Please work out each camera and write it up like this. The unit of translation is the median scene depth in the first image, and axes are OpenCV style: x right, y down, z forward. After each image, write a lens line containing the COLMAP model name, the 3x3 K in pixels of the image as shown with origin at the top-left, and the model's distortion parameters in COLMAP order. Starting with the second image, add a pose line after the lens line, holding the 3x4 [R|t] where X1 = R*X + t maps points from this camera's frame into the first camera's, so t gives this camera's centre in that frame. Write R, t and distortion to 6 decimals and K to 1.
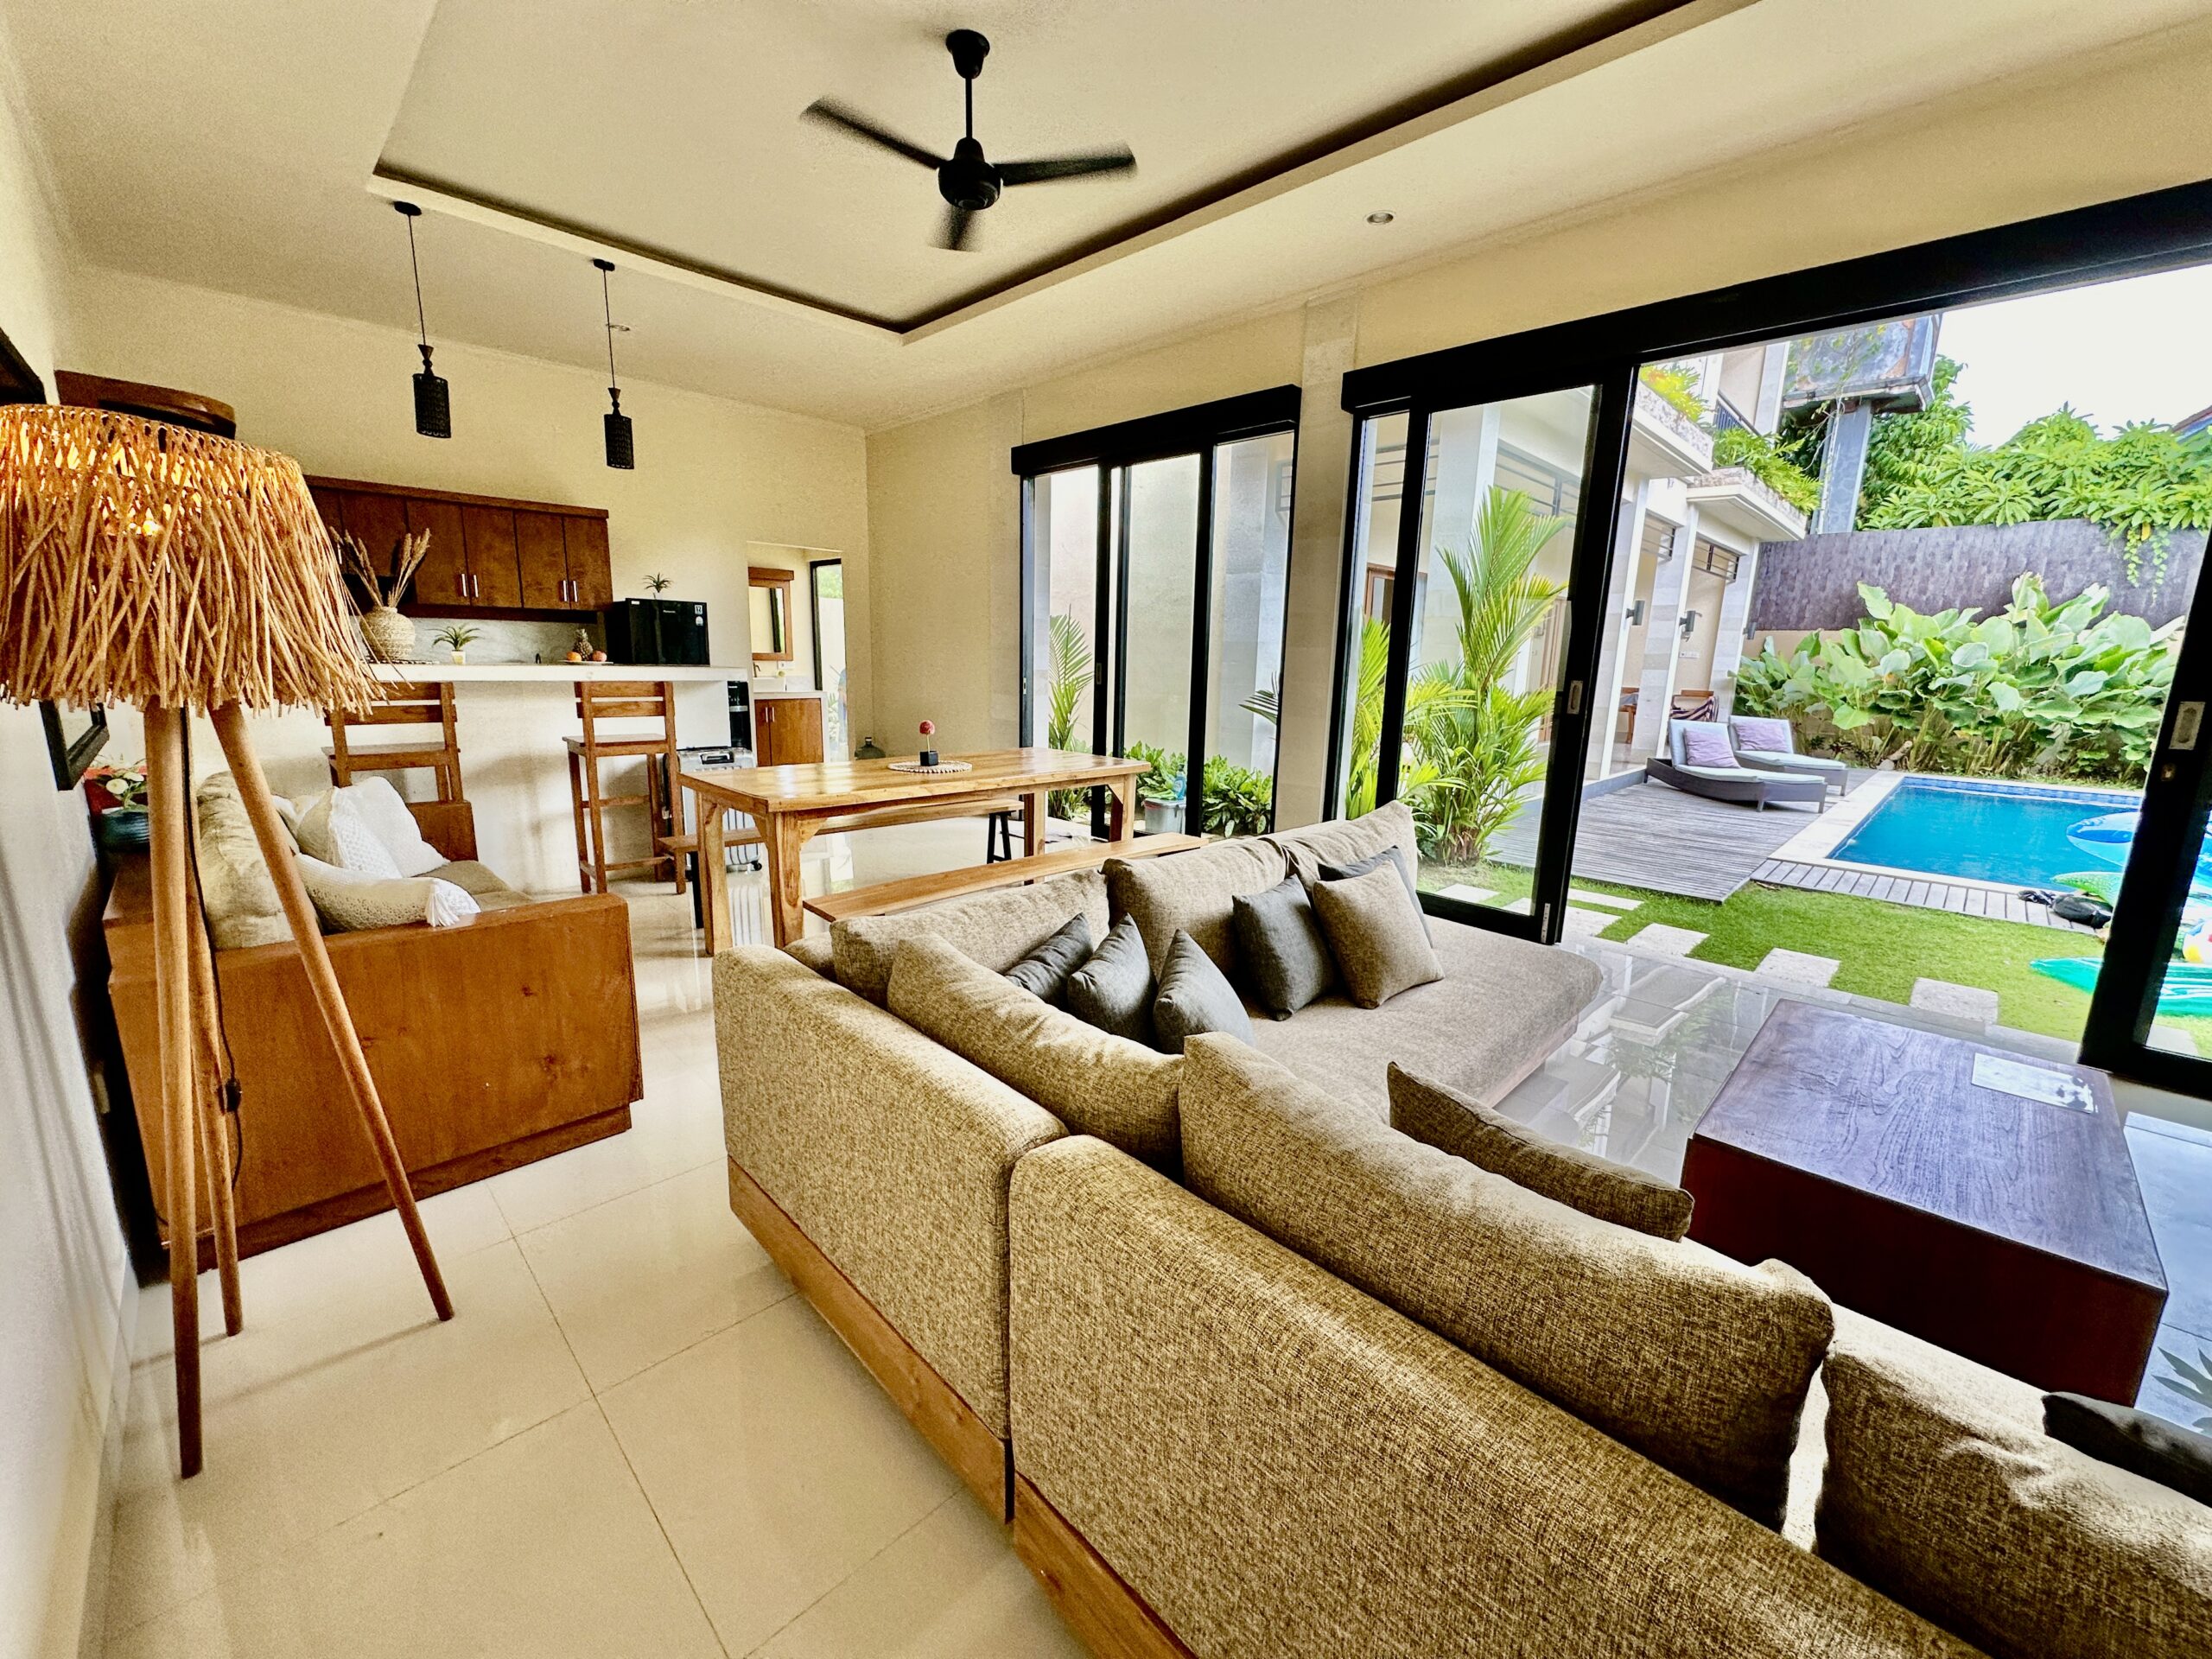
lens RADIAL K [[879.8, 0, 1088.8], [0, 879.8, 821.9], [0, 0, 1]] dist [-0.002394, 0.000013]
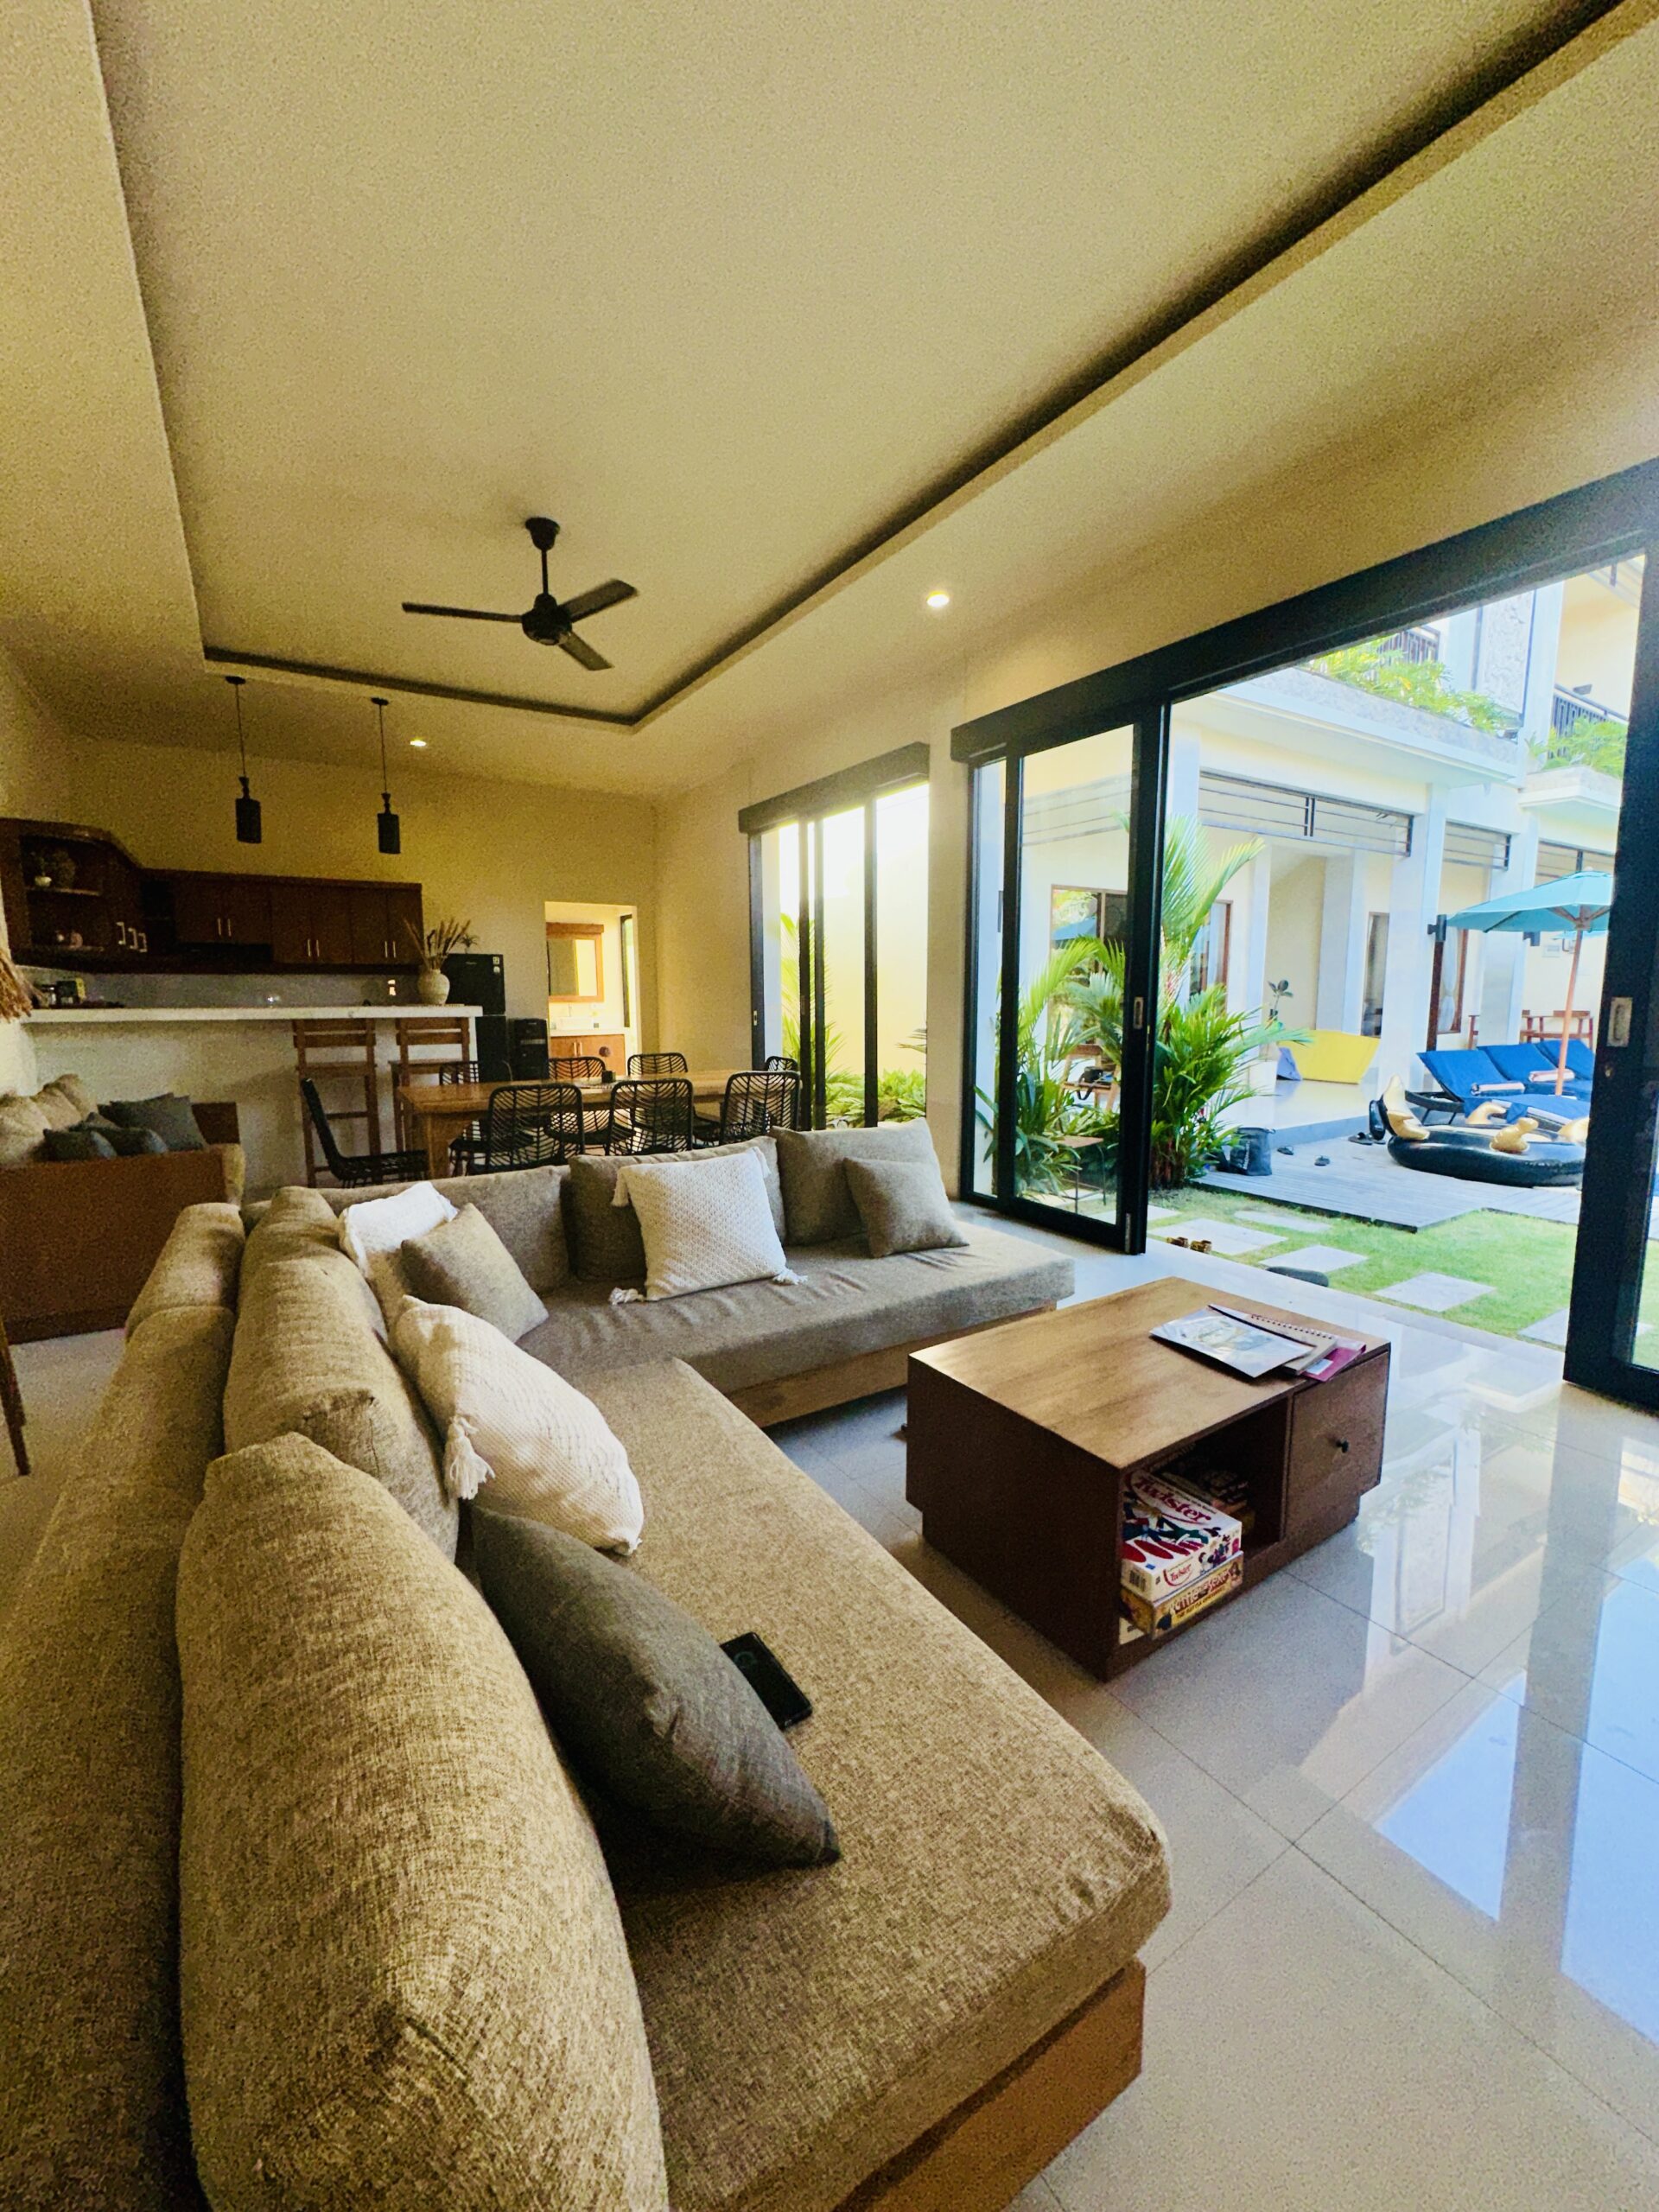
lens RADIAL K [[879.8, 0, 825.7], [0, 879.8, 1098.7], [0, 0, 1]] dist [-0.002394, 0.000013]
pose [[0.976039, -0.003615, -0.217564, 0.373434], [-0.010599, 0.997885, -0.064132, 0.026662], [0.217335, 0.064901, 0.973937, -0.082541]]
